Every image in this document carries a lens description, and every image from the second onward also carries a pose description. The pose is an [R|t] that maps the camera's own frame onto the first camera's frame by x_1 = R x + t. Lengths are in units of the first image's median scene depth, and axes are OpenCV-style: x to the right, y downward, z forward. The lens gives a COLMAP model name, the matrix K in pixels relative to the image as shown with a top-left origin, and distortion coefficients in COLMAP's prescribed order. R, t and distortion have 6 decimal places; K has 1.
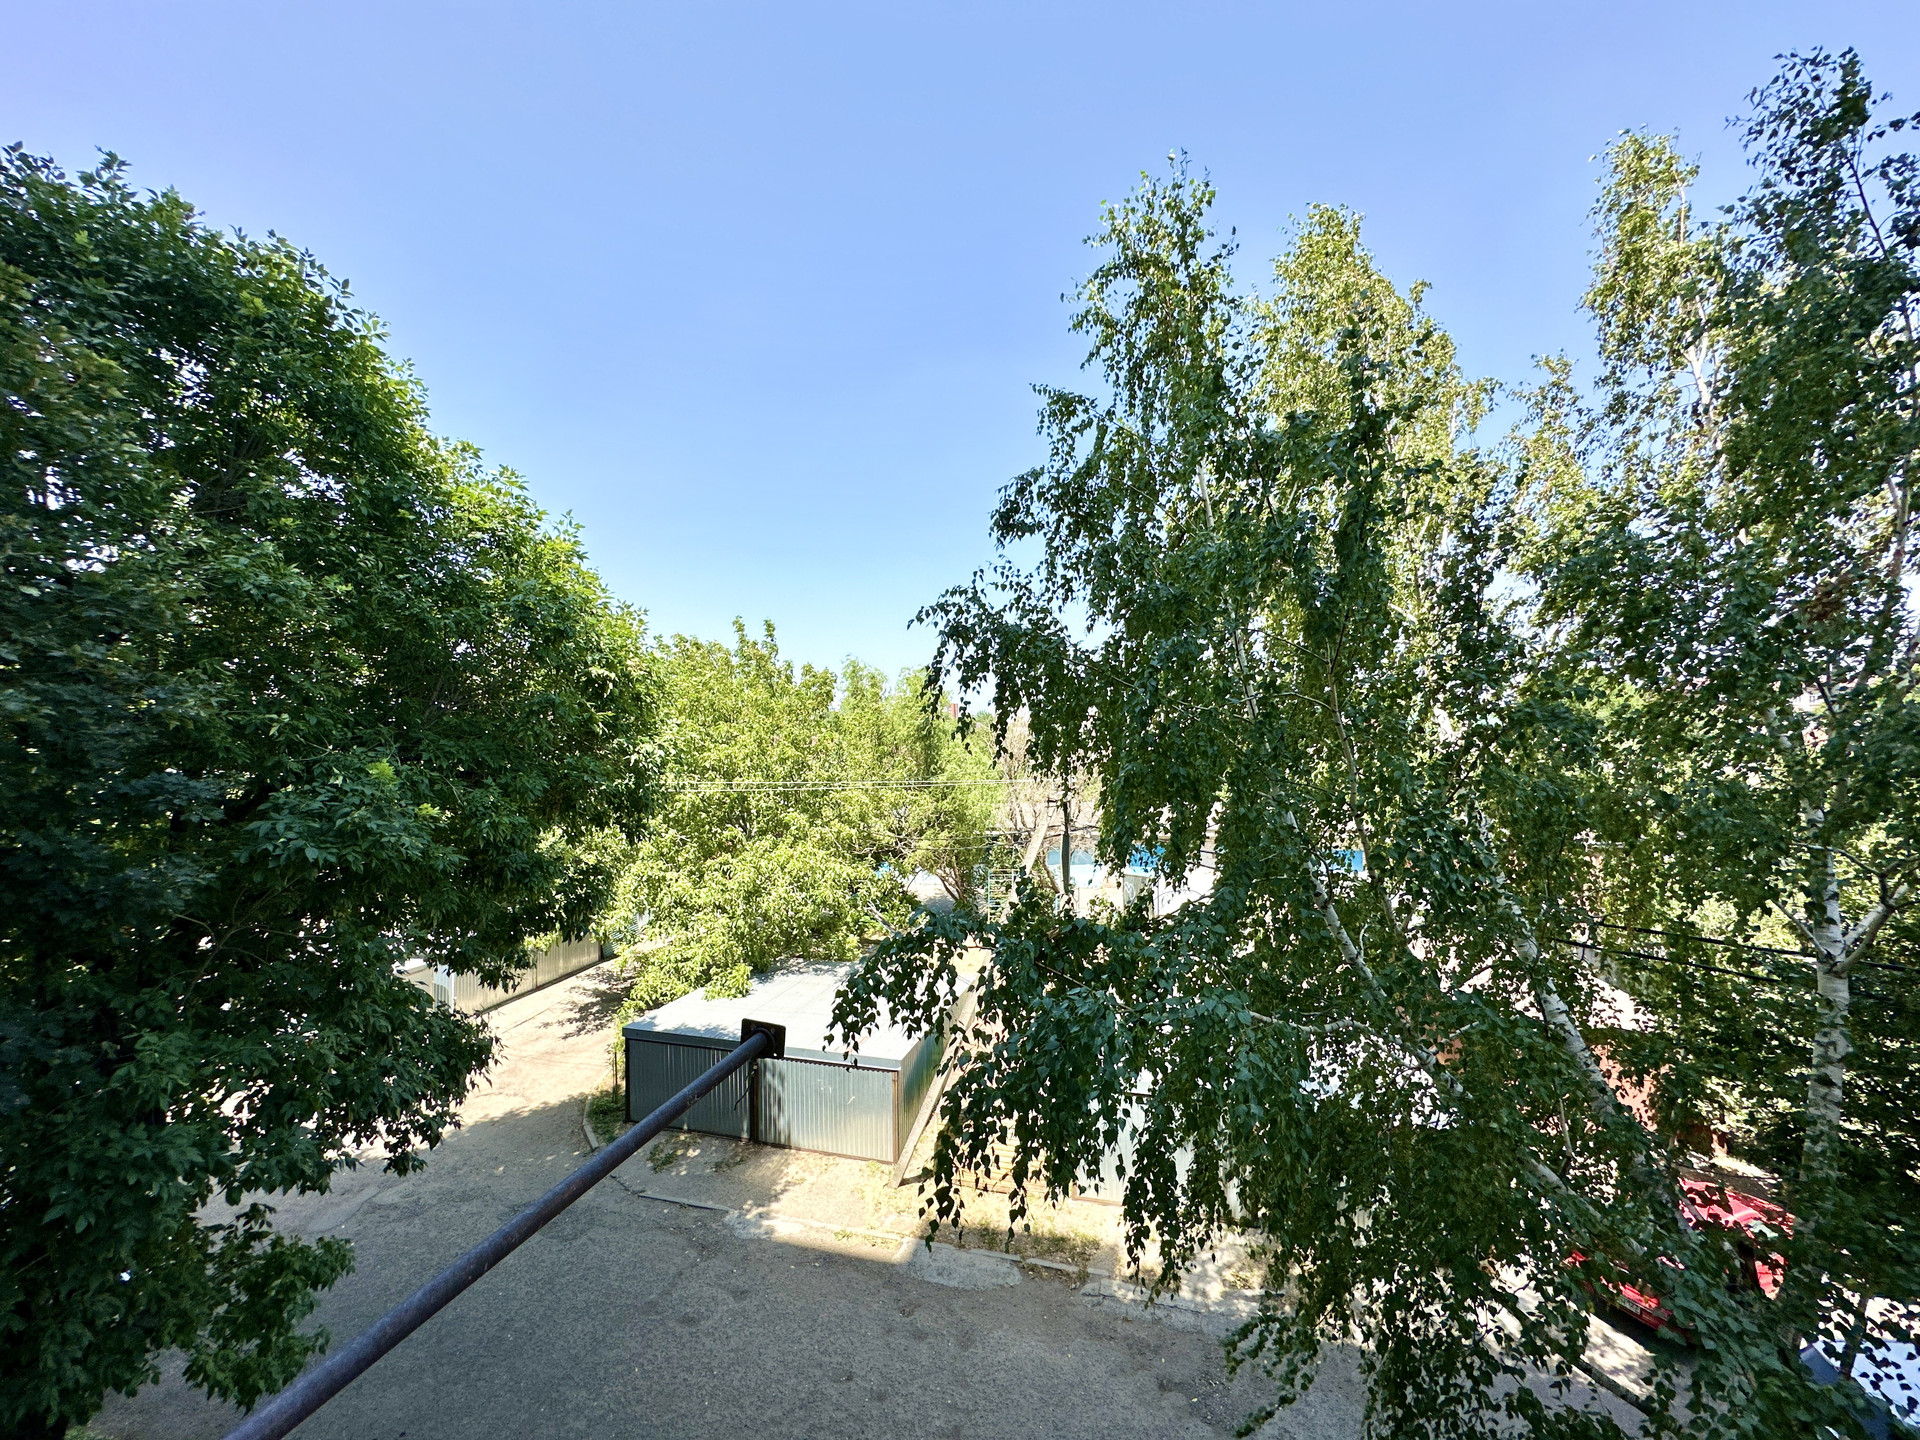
lens RADIAL K [[769.8, 0, 963.3], [0, 769.8, 720.7], [0, 0, 1]] dist [-0.001833, 0.000205]
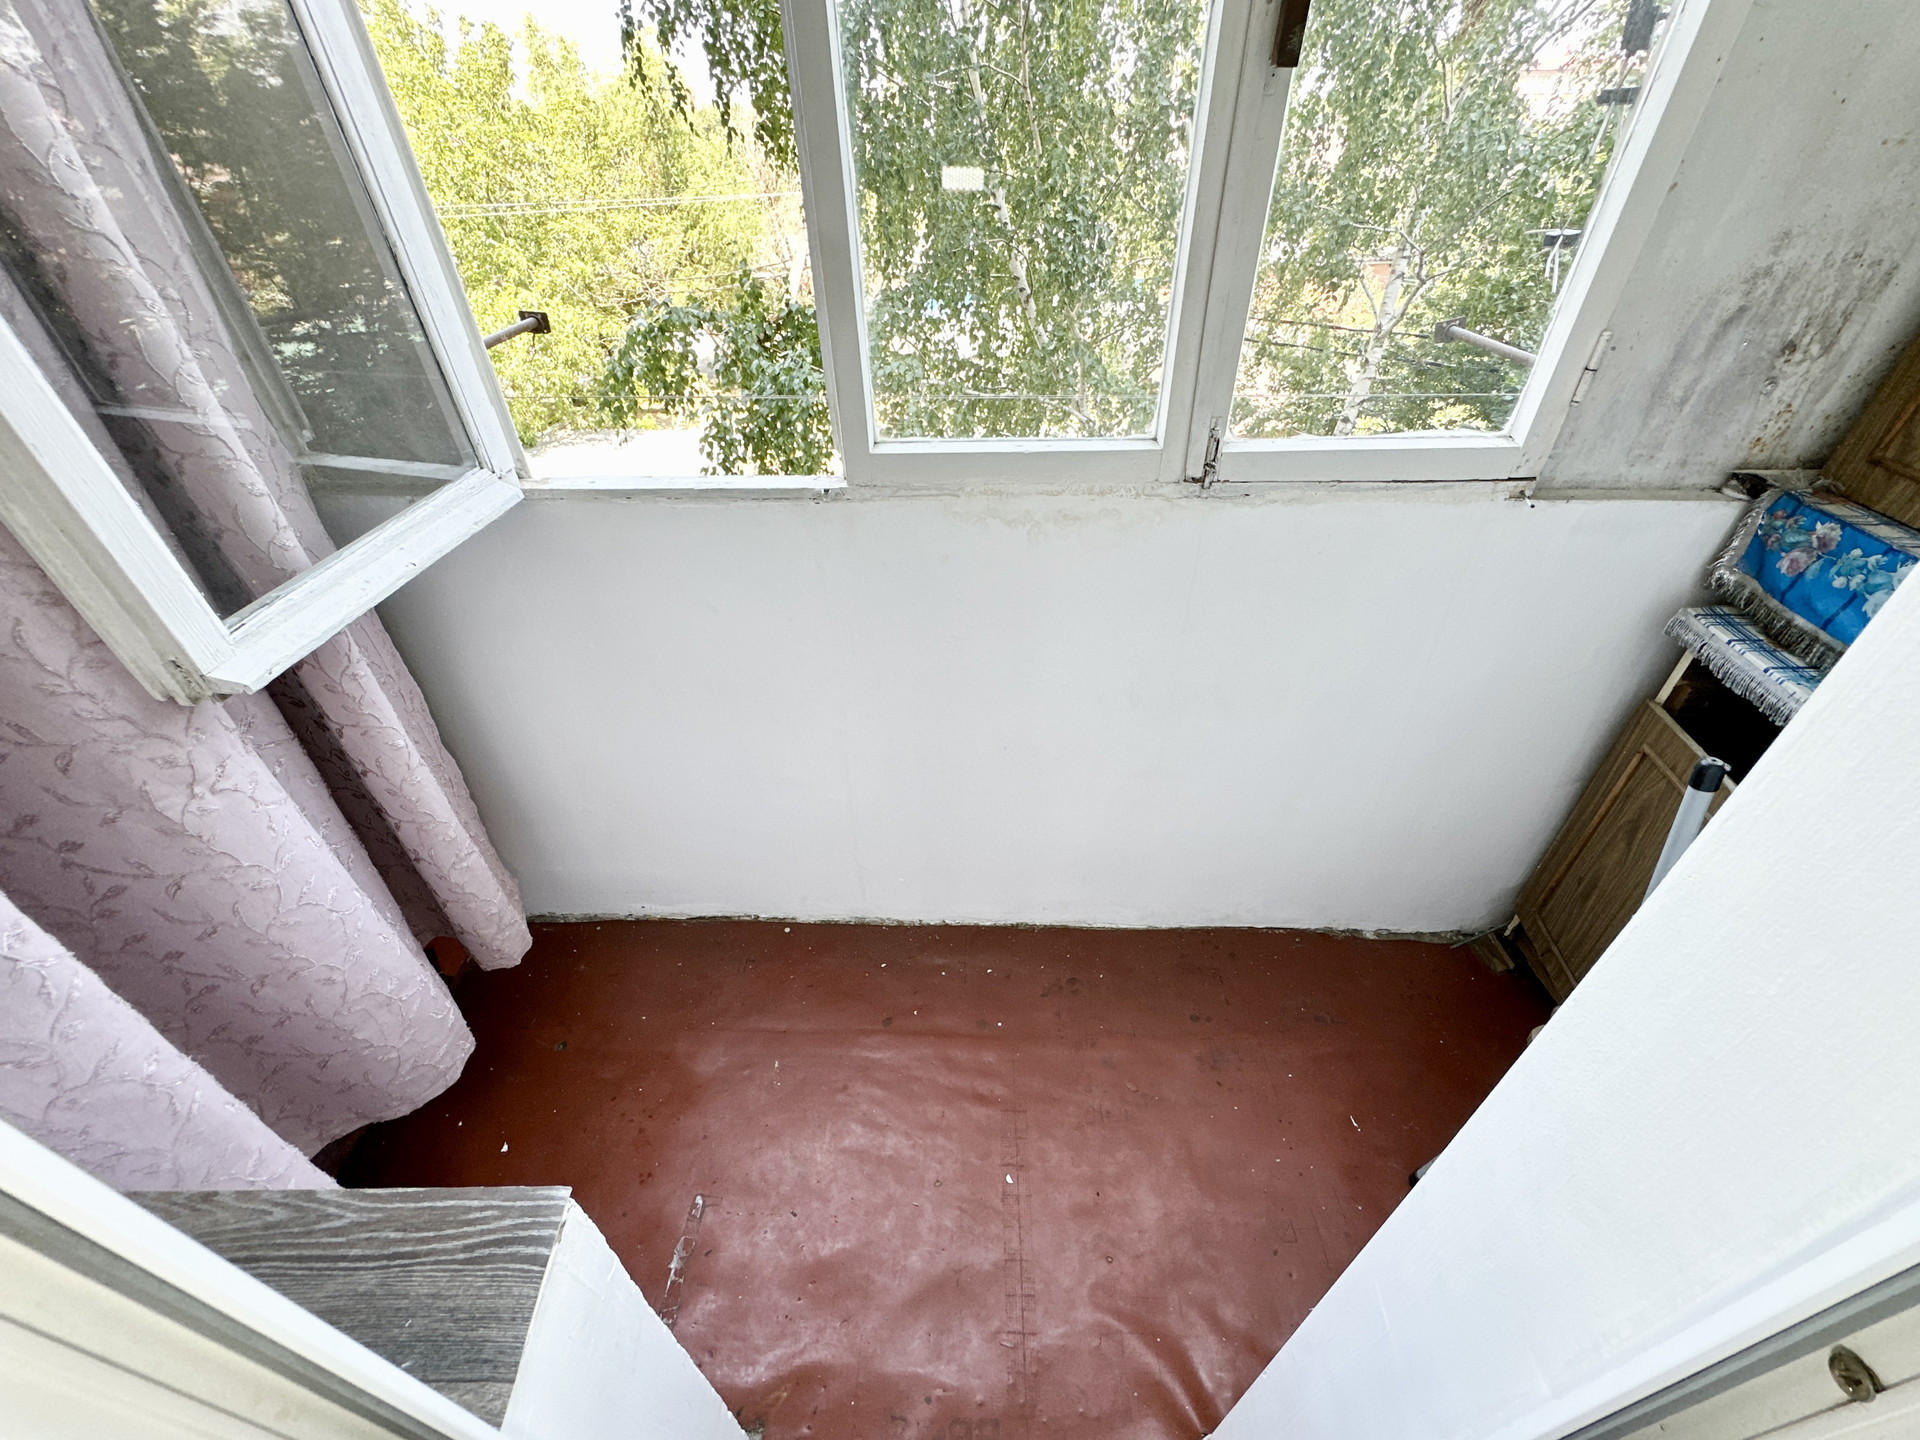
lens RADIAL K [[769.8, 0, 963.3], [0, 769.8, 720.7], [0, 0, 1]] dist [-0.001833, 0.000205]
pose [[0.967305, -0.147679, 0.206186, 0.037853], [-0.010471, 0.789032, 0.614263, 0.021069], [-0.253402, -0.596338, 0.761688, -0.224963]]
